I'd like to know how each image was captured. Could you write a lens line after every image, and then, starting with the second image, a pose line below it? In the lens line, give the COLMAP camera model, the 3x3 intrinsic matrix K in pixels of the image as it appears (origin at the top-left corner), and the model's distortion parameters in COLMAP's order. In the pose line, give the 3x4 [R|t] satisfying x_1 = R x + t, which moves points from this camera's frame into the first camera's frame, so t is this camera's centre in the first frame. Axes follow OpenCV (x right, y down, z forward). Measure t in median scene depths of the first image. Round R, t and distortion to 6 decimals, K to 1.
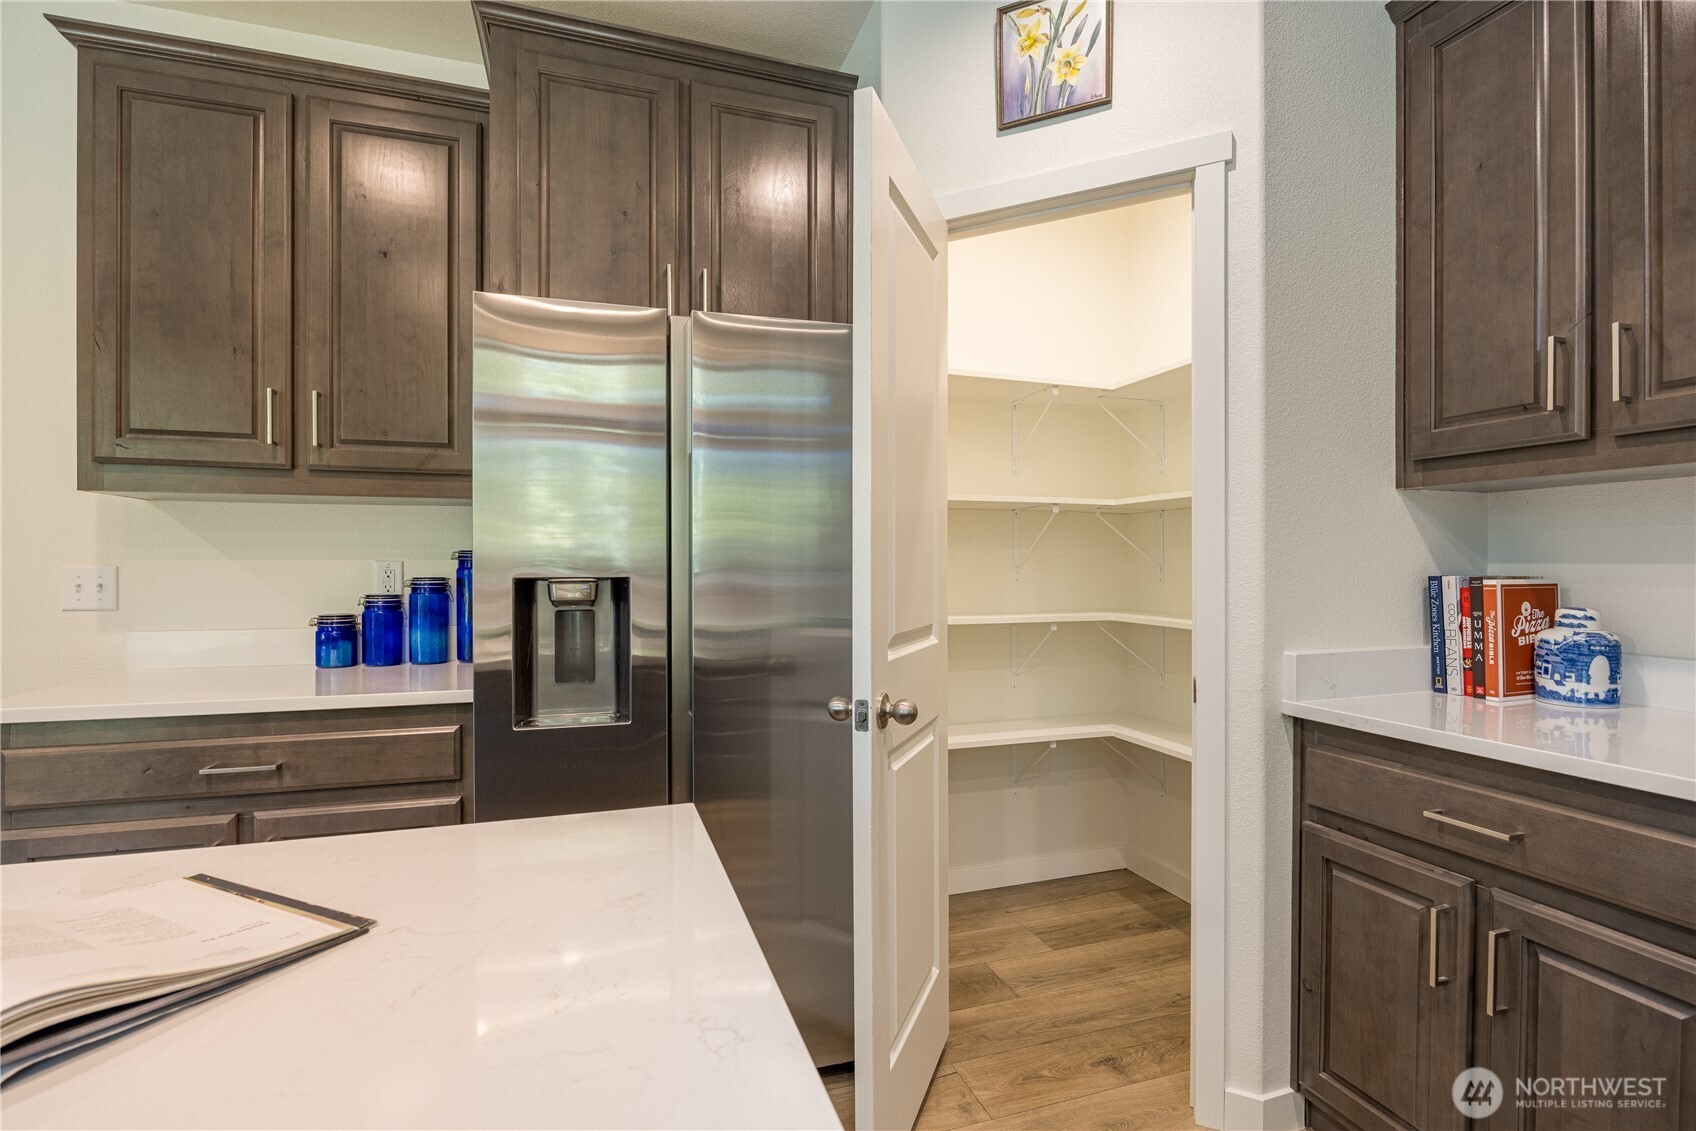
lens RADIAL K [[782.2, 0, 851.5], [0, 782.2, 568.9], [0, 0, 1]] dist [-0.011302, 0.000183]
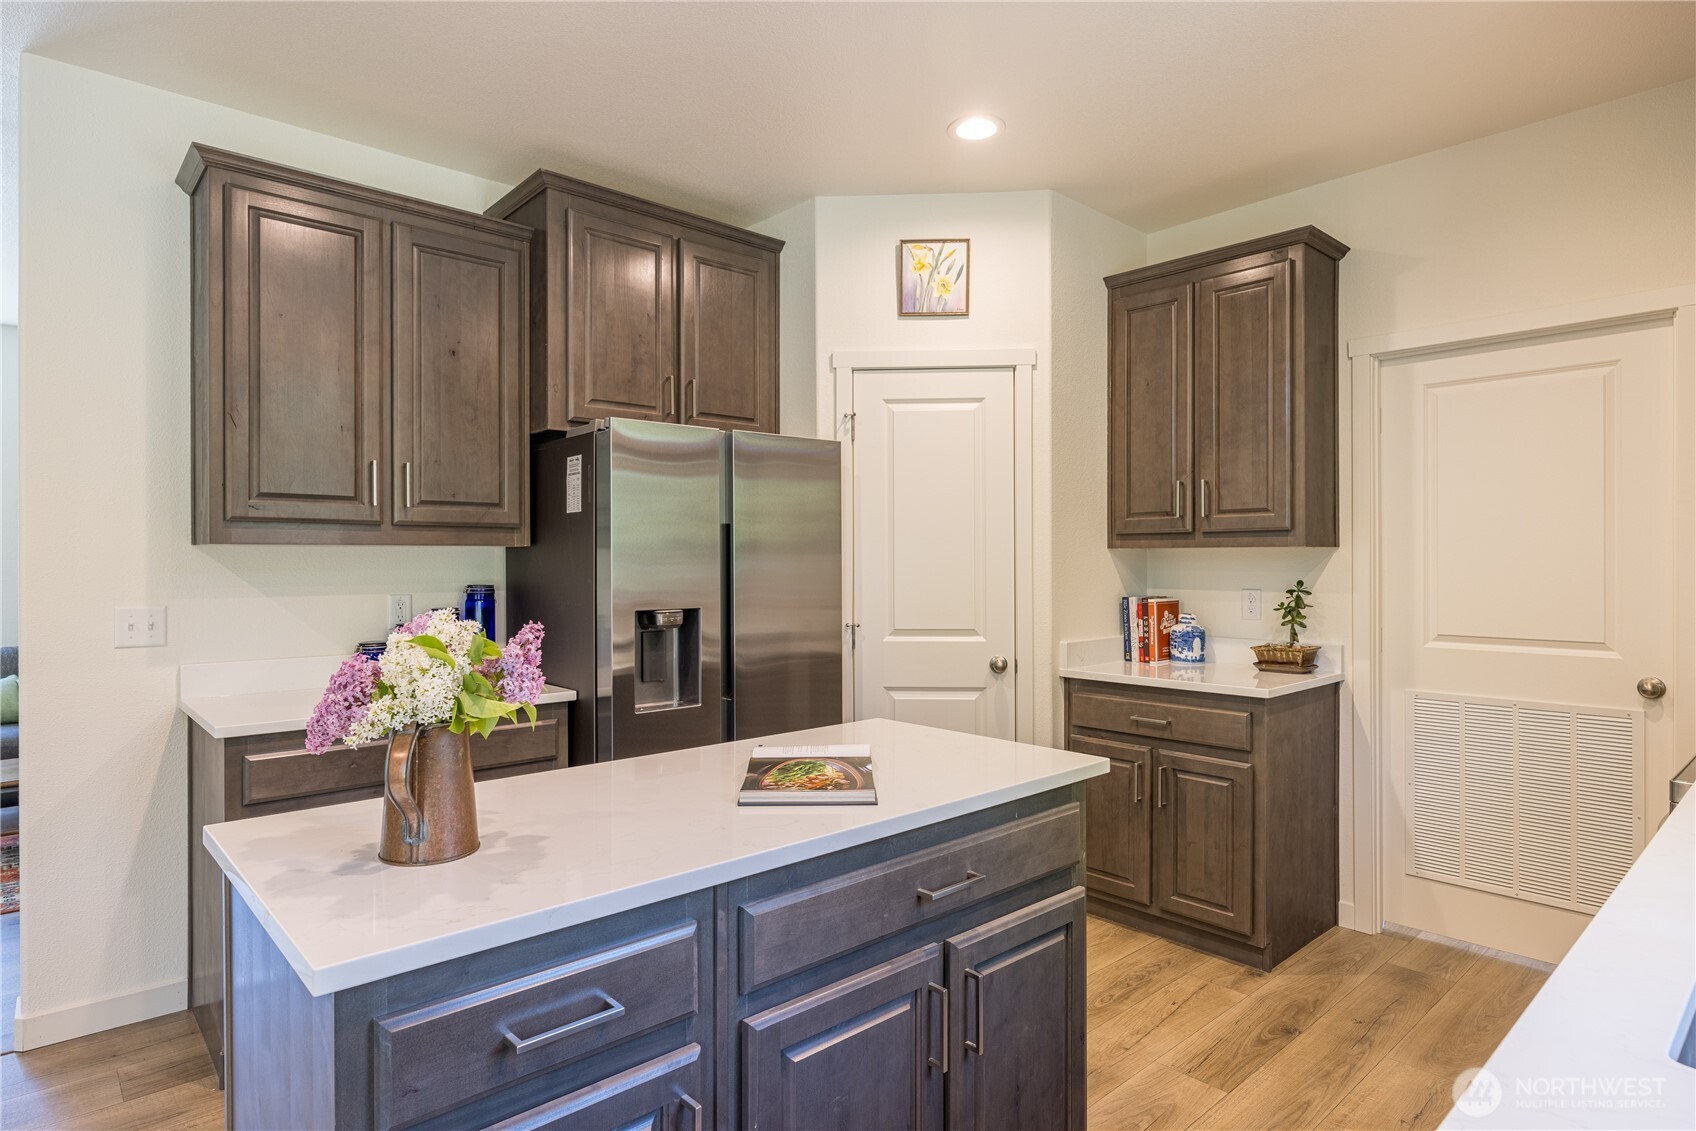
lens RADIAL K [[926.0, 0, 851.8], [0, 926.0, 560.2], [0, 0, 1]] dist [0.002002, -0.001351]
pose [[0.913461, -0.001588, 0.406923, -0.746431], [0.003786, 0.999982, -0.004597, -0.072812], [-0.406909, 0.005740, 0.913451, -0.748990]]
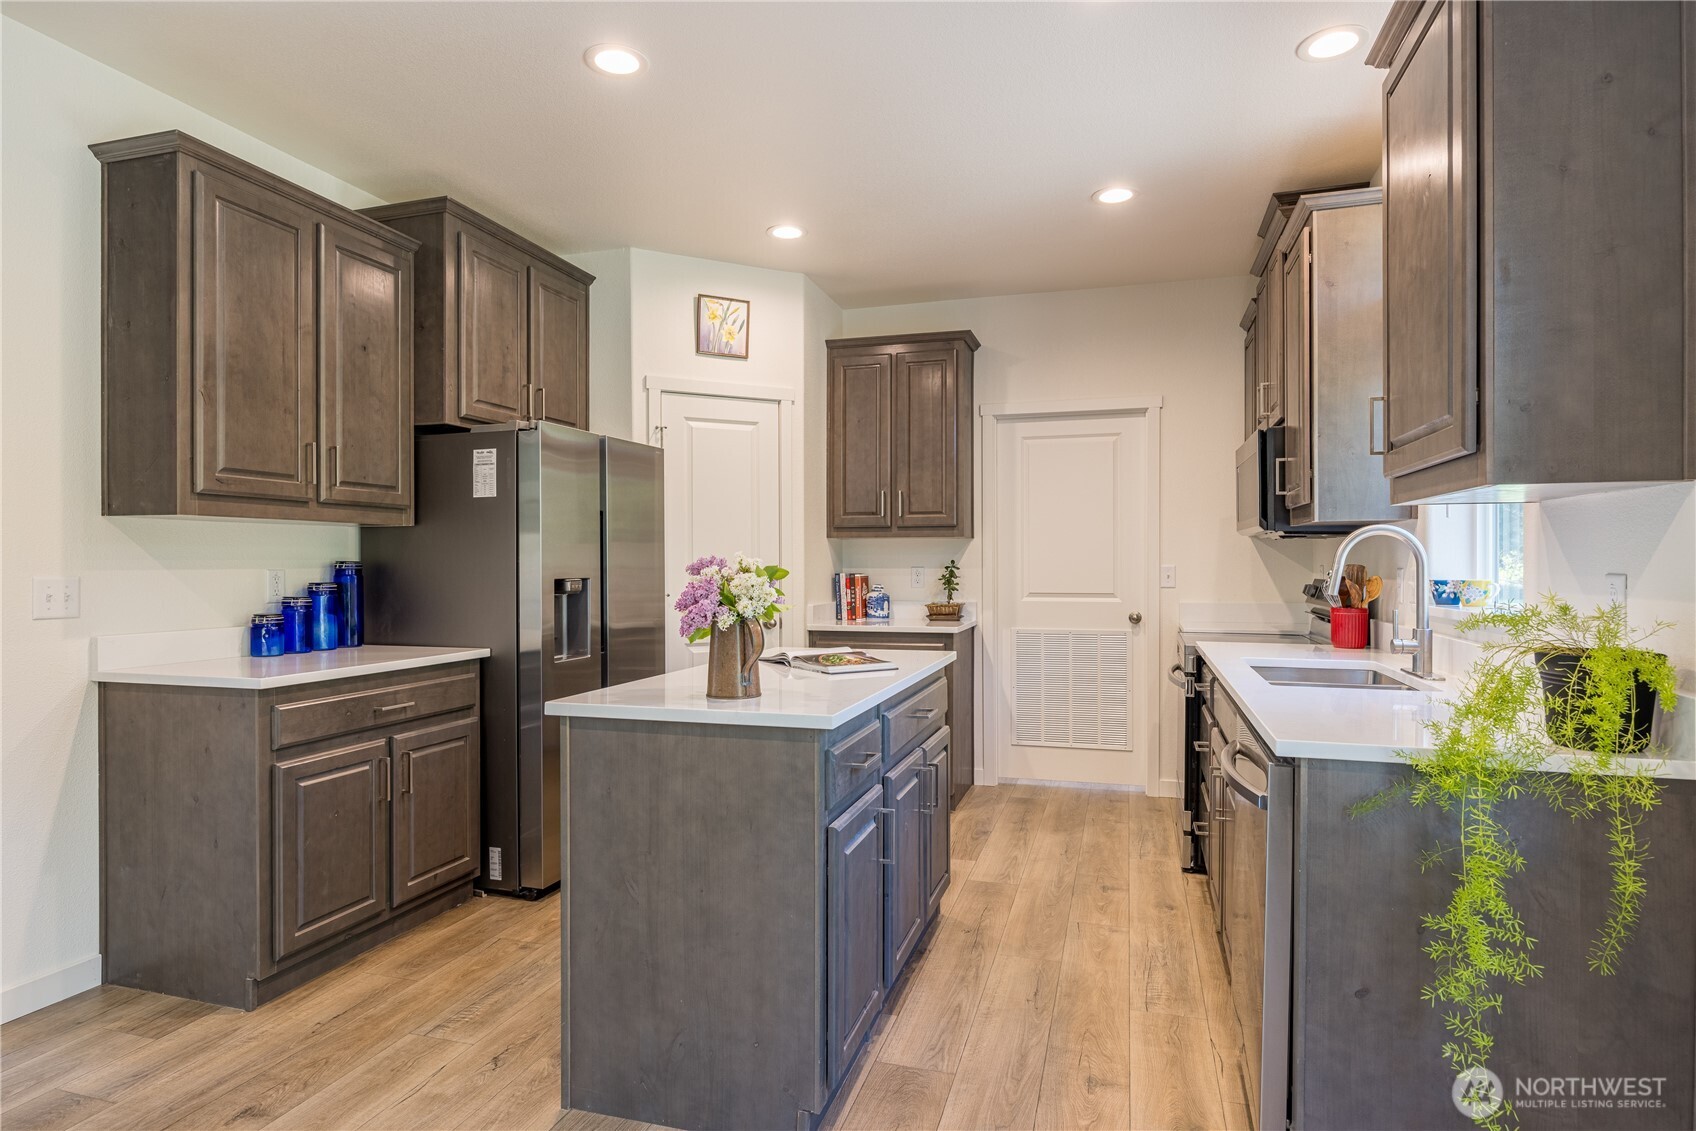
lens RADIAL K [[926.0, 0, 851.8], [0, 926.0, 560.2], [0, 0, 1]] dist [0.002002, -0.001351]
pose [[0.574433, 0.001771, 0.818549, -1.738593], [0.004964, 0.999972, -0.005648, -0.016890], [-0.818536, 0.007307, 0.574408, -0.782131]]
